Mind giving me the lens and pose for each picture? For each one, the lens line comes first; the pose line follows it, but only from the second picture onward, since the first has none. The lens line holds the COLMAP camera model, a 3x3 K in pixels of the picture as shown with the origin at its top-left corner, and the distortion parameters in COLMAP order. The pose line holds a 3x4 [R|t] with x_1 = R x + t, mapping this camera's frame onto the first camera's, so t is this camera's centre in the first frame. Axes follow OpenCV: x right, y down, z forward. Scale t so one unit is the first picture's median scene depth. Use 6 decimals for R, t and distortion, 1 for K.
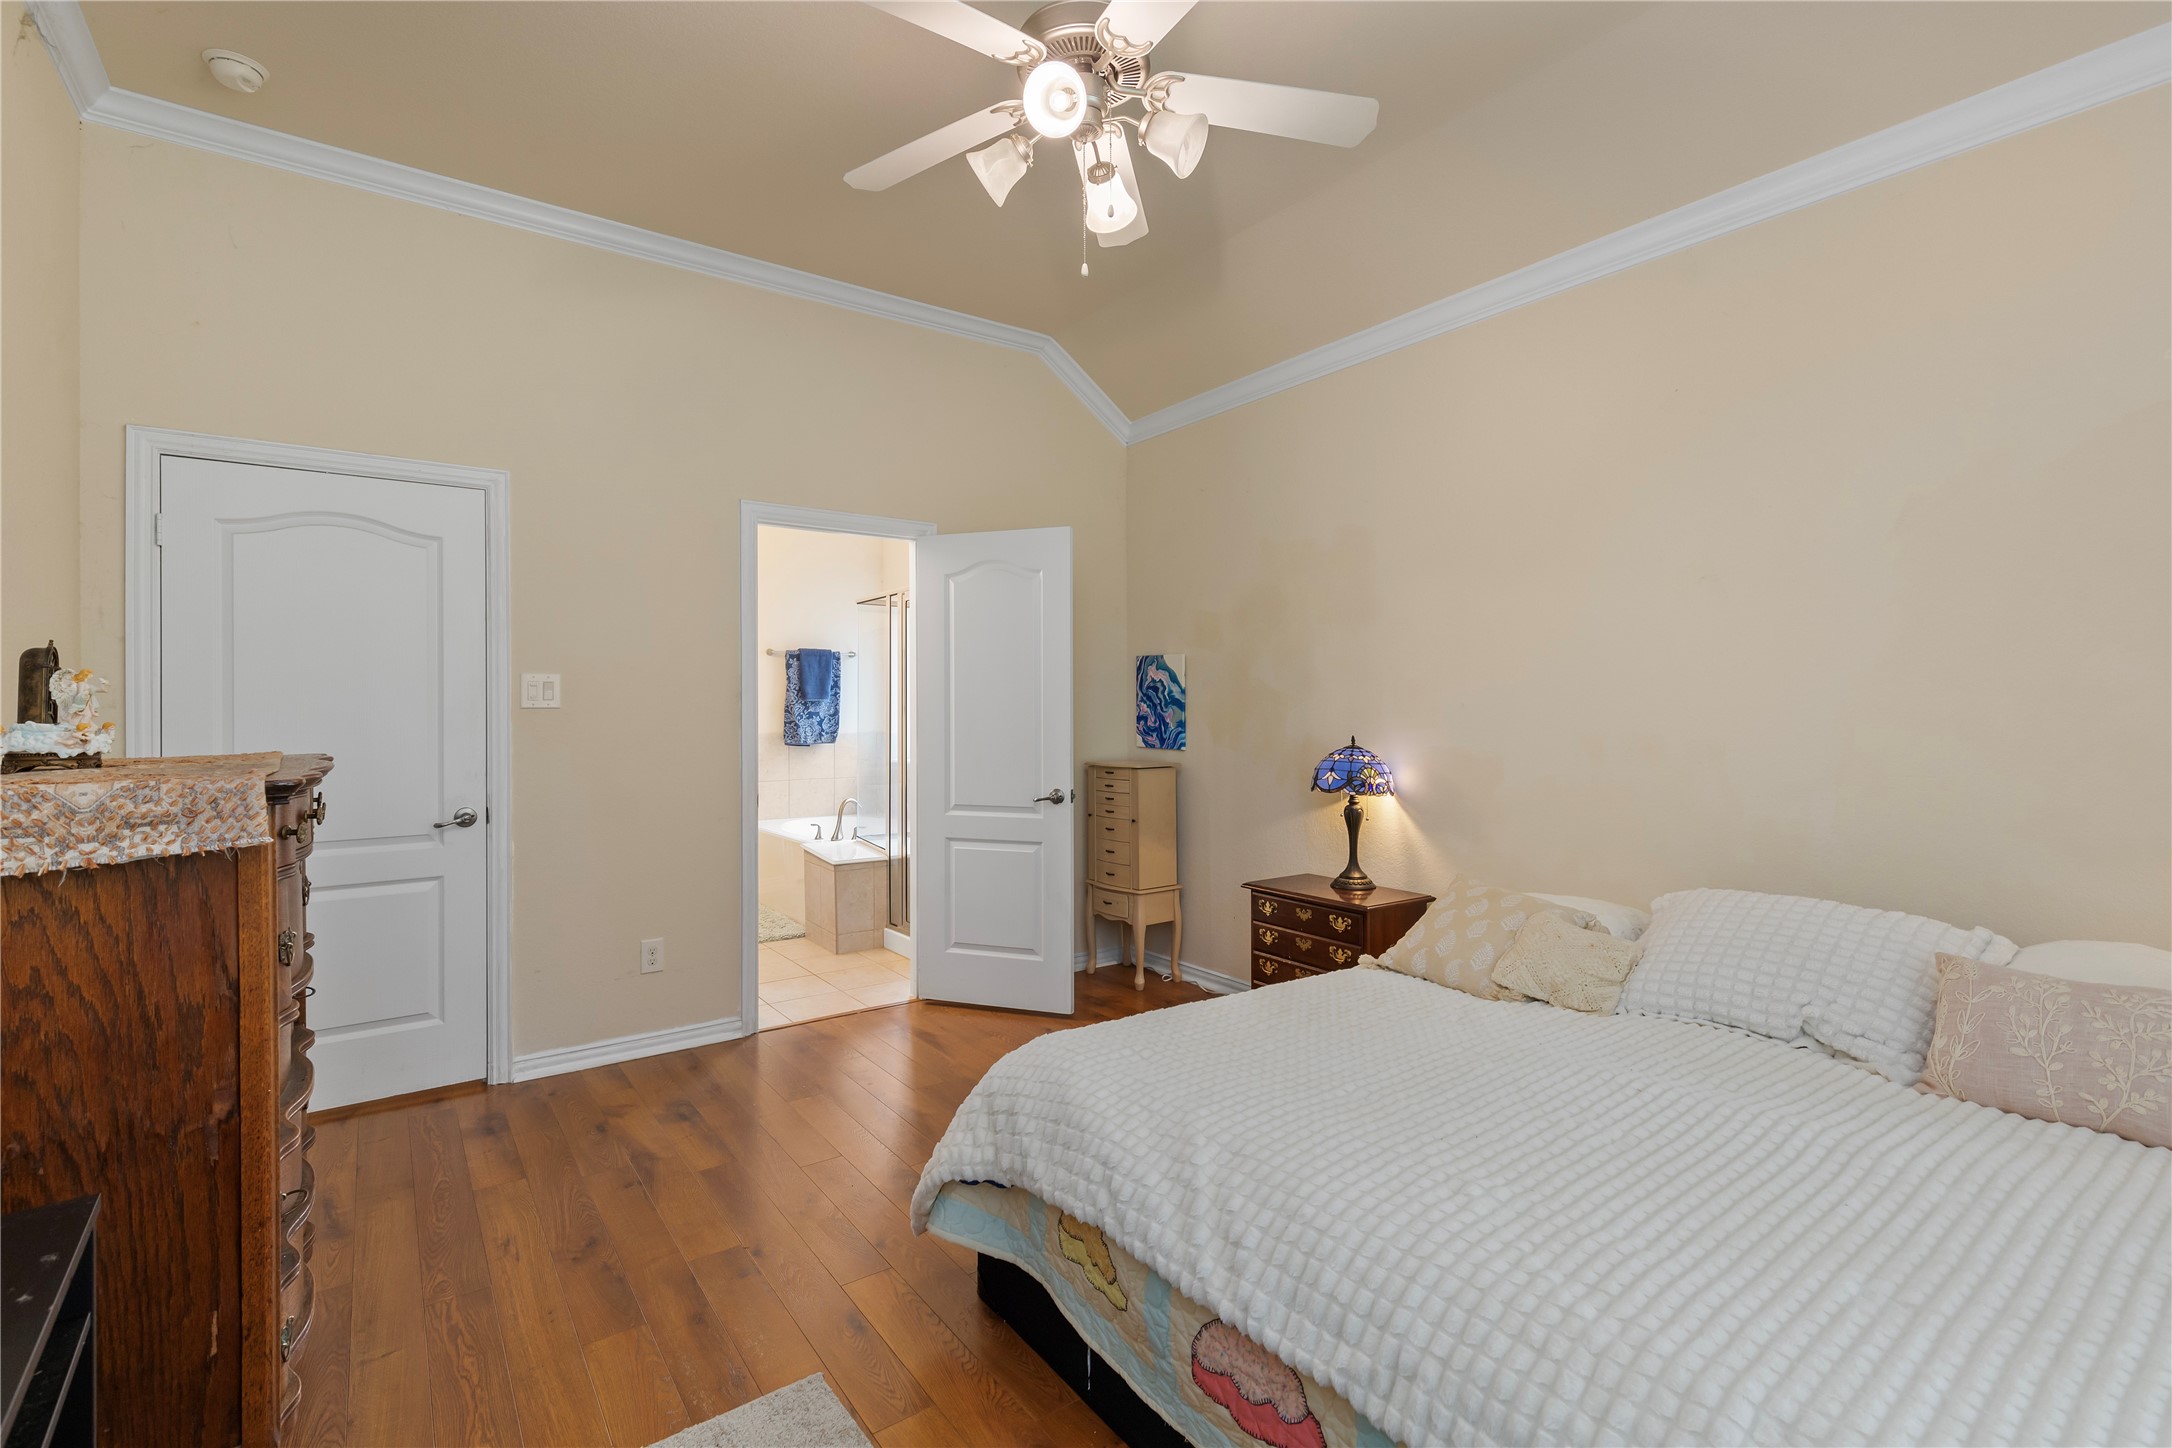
lens RADIAL K [[978.1, 0, 1090.4], [0, 978.1, 710.9], [0, 0, 1]] dist [0.005297, -0.001198]
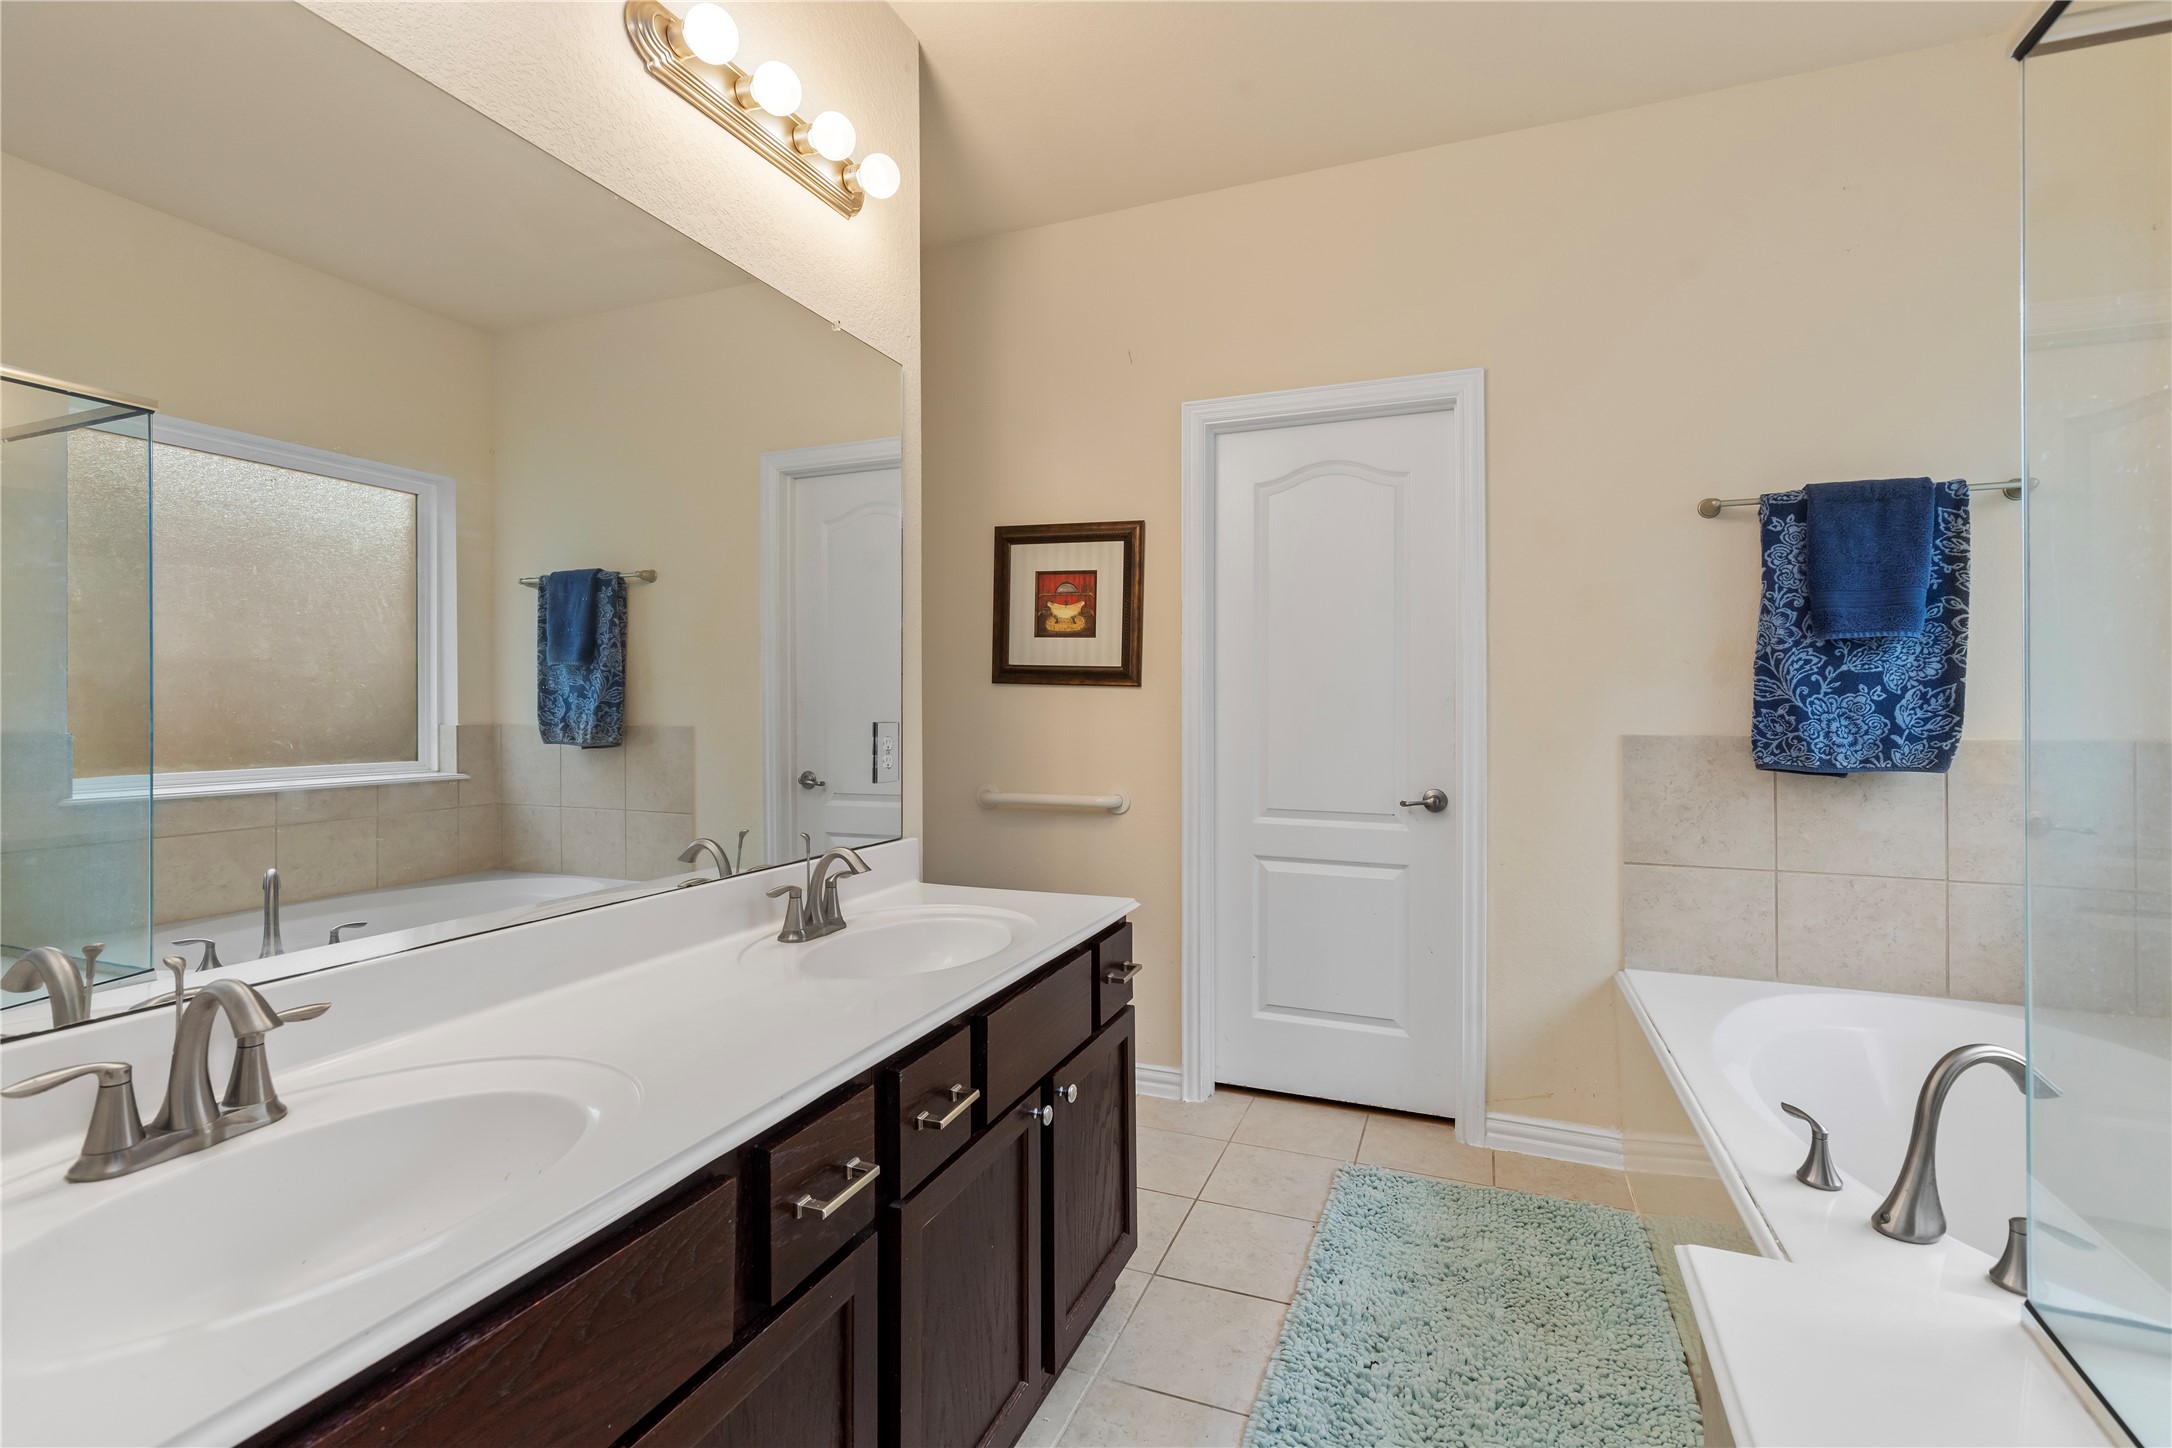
lens RADIAL K [[978.1, 0, 1093.5], [0, 978.1, 704.2], [0, 0, 1]] dist [0.005297, -0.001198]
pose [[0.539917, 0.000826, -0.841718, -0.145120], [-0.006431, 0.999974, -0.003144, 0.014237], [0.841694, 0.007111, 0.539908, 0.607280]]
